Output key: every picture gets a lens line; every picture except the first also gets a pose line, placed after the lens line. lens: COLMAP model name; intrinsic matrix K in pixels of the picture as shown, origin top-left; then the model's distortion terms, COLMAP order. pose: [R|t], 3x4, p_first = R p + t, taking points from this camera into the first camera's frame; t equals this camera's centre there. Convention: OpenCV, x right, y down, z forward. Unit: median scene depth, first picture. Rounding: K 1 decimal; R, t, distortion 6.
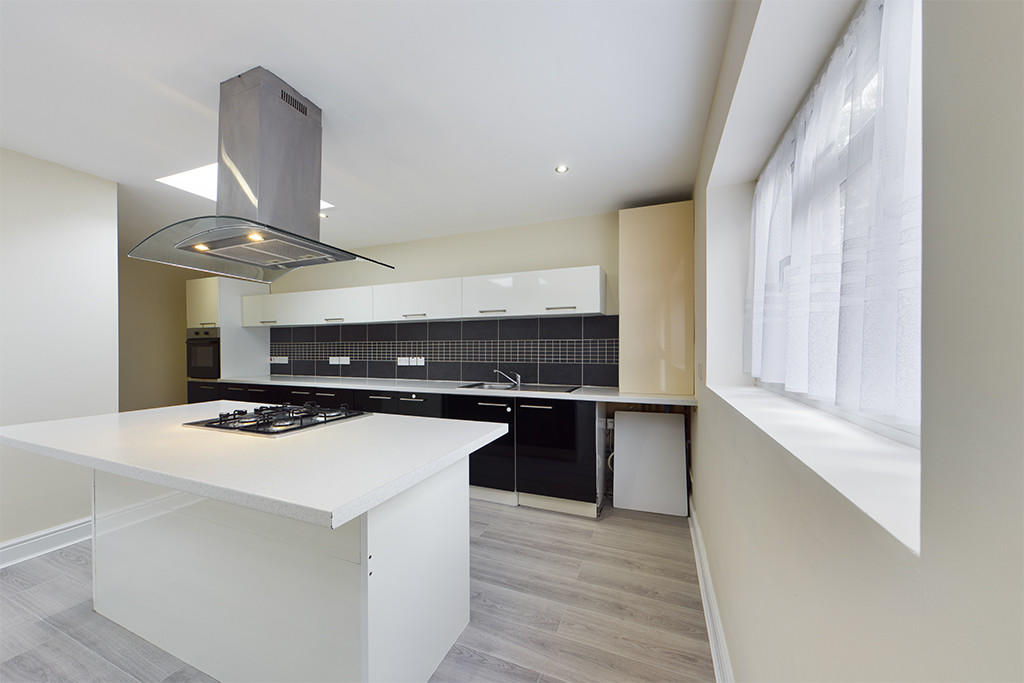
lens RADIAL K [[357.5, 0, 507.9], [0, 357.5, 347.2], [0, 0, 1]] dist [0.000670, -0.000562]
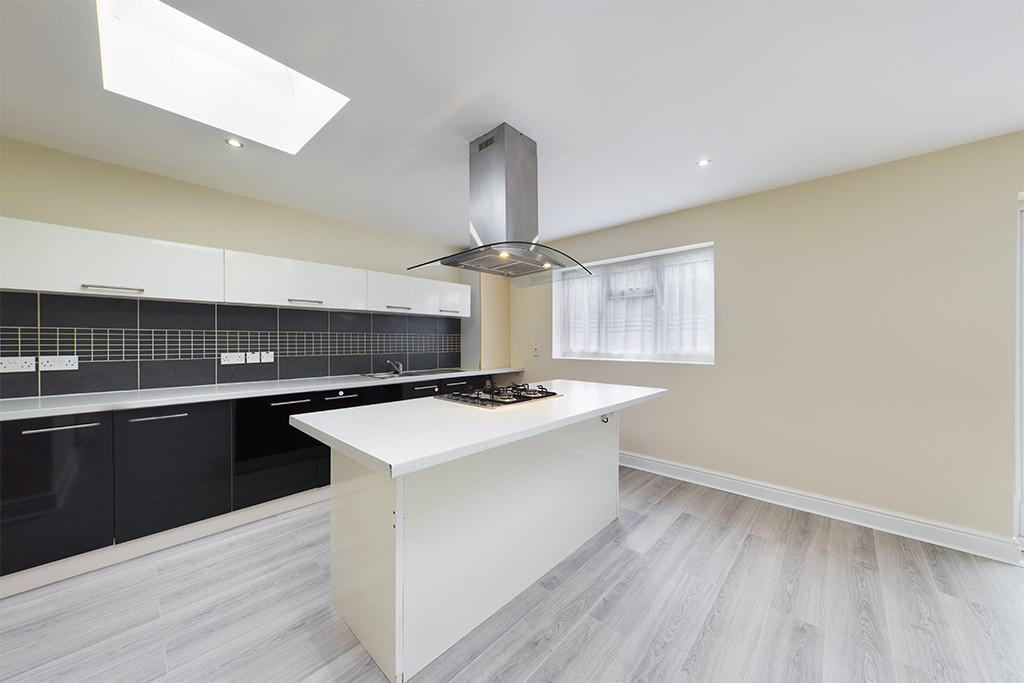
lens RADIAL K [[357.5, 0, 513.9], [0, 357.5, 342.7], [0, 0, 1]] dist [0.000670, -0.000562]
pose [[0.325931, -0.002650, 0.945390, -0.844809], [-0.006745, 0.999964, 0.005128, 0.000422], [-0.945370, -0.008048, 0.325901, 0.250461]]
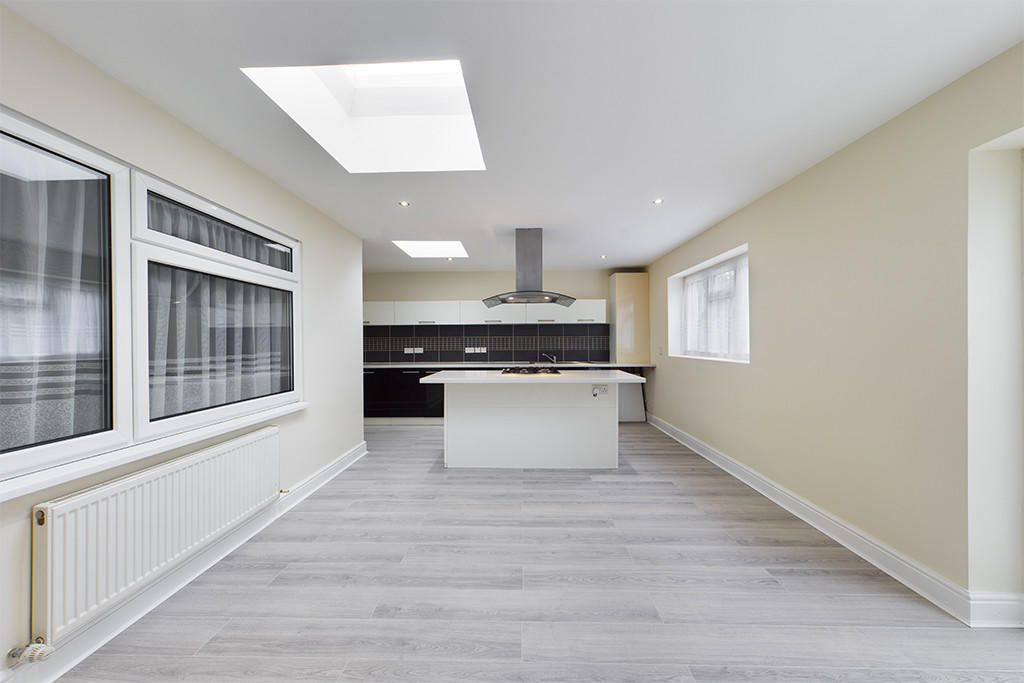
lens RADIAL K [[357.5, 0, 508.5], [0, 357.5, 340.8], [0, 0, 1]] dist [0.000670, -0.000562]
pose [[0.928603, -0.002381, 0.371067, -0.749956], [0.001622, 0.999996, 0.002359, -0.003834], [-0.371071, -0.001589, 0.928603, -0.488933]]
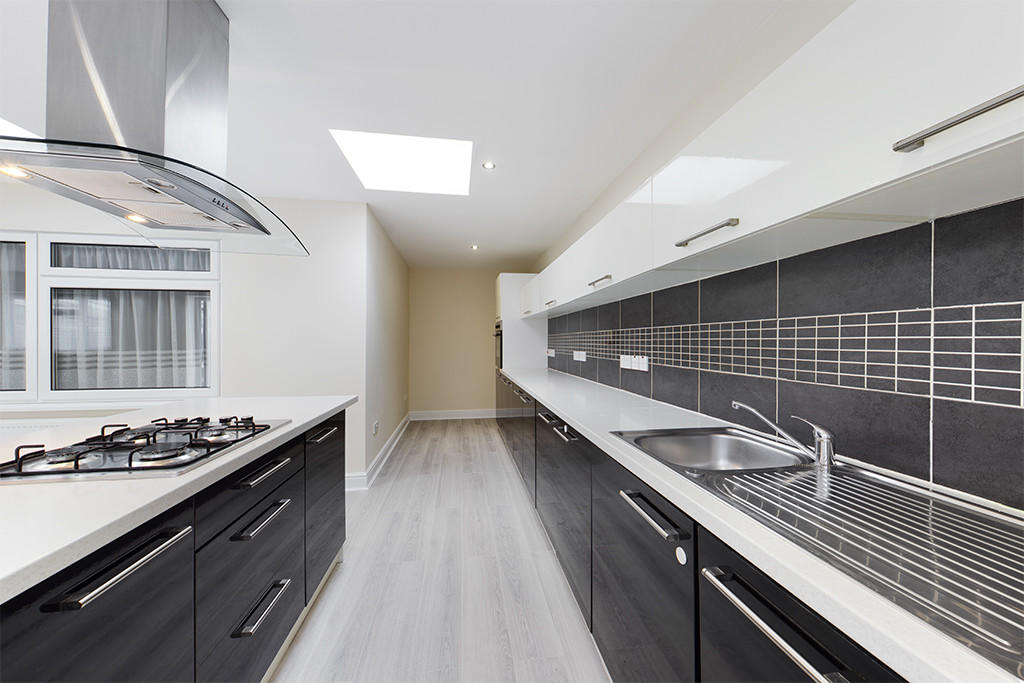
lens RADIAL K [[357.5, 0, 510.4], [0, 357.5, 334.1], [0, 0, 1]] dist [0.000670, -0.000562]
pose [[0.524036, -0.013064, -0.851596, 0.133151], [-0.000211, 0.999880, -0.015469, 0.001689], [0.851696, 0.008286, 0.523971, 0.552227]]
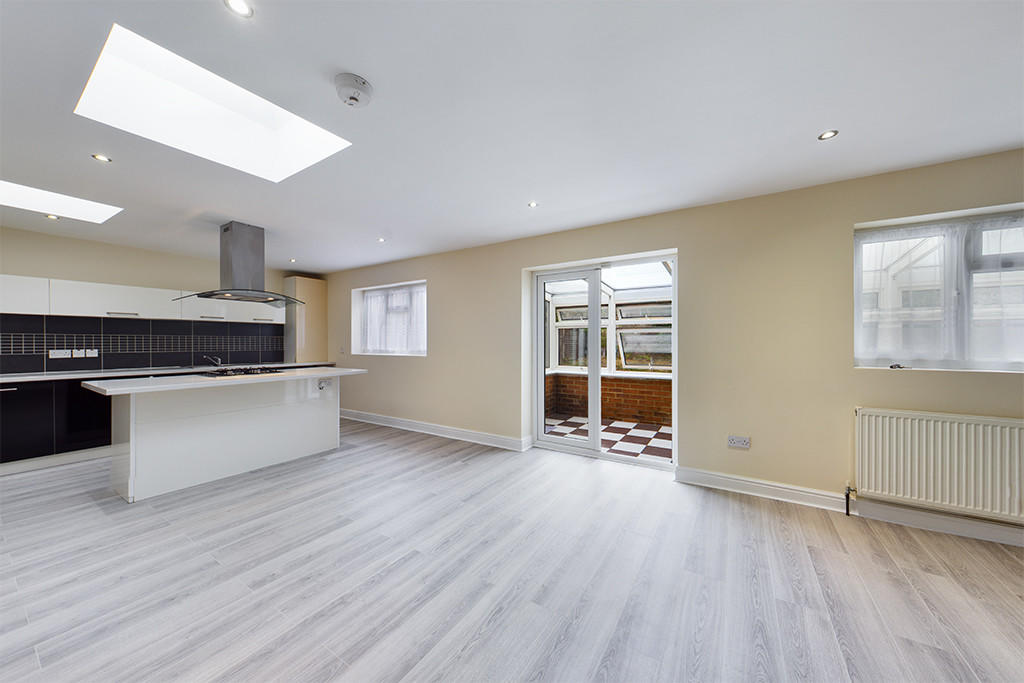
lens RADIAL K [[357.5, 0, 514.7], [0, 357.5, 342.0], [0, 0, 1]] dist [0.000670, -0.000562]
pose [[0.146137, 0.001225, 0.989264, -1.177889], [-0.006579, 0.999978, -0.000266, -0.002222], [-0.989243, -0.006470, 0.146142, -0.436944]]
